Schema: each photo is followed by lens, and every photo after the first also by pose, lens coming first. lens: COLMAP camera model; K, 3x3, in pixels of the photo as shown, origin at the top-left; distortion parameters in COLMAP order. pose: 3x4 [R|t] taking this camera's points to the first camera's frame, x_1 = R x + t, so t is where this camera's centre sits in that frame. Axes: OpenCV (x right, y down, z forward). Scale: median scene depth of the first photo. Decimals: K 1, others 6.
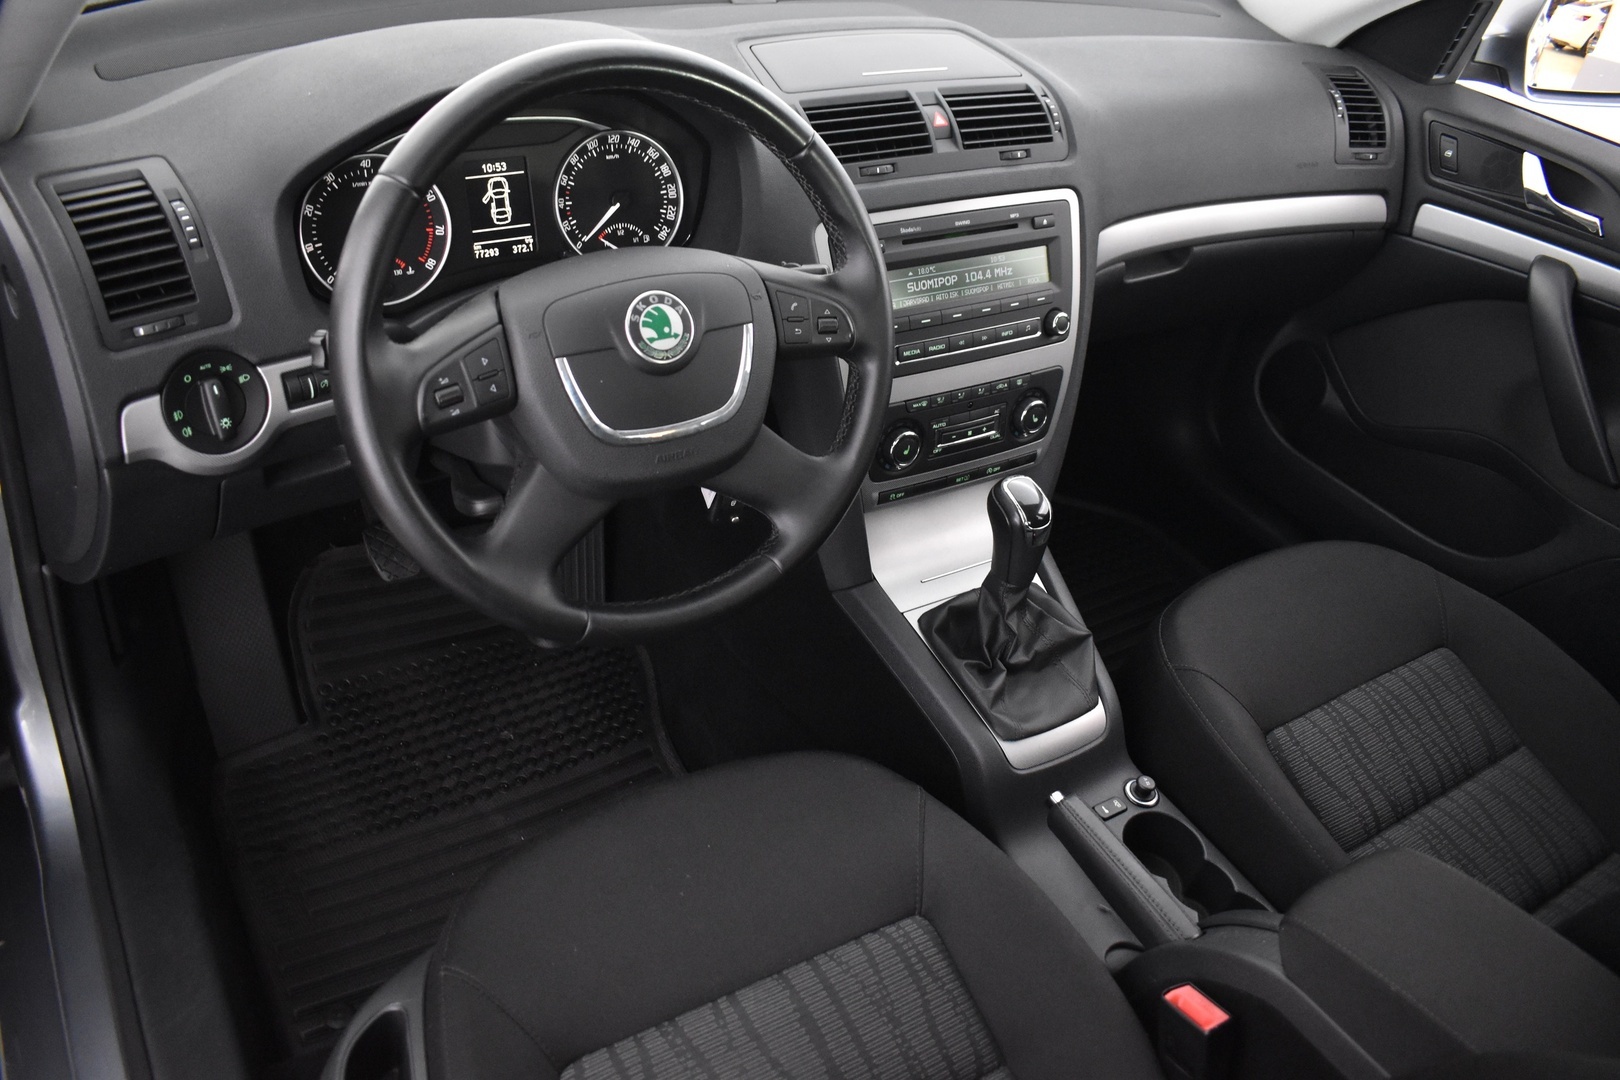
lens RADIAL K [[1259.4, 0, 802.0], [0, 1259.4, 506.3], [0, 0, 1]] dist [-0.099474, 0.024820]
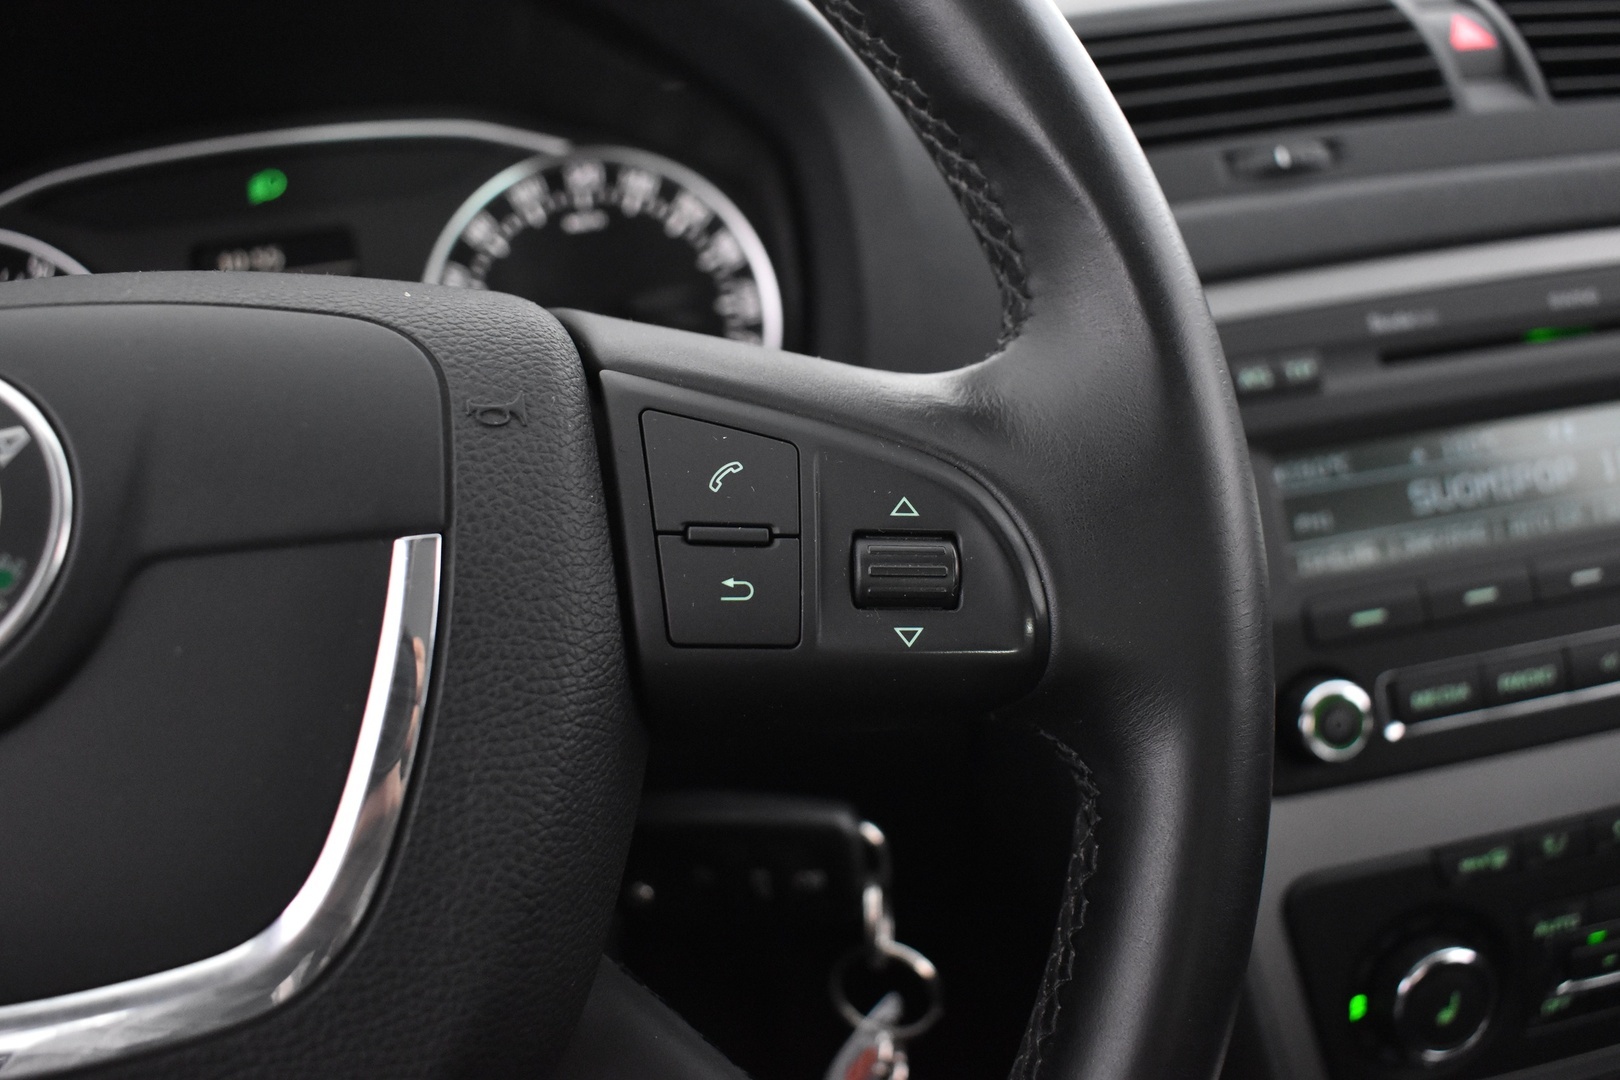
lens RADIAL K [[1387.6, 0, 796.7], [0, 1387.6, 510.8], [0, 0, 1]] dist [-0.089900, 0.008596]
pose [[0.917413, -0.067925, -0.392096, 0.078260], [-0.039962, 0.964617, -0.260607, -0.074570], [0.395924, 0.254753, 0.882238, 0.643318]]
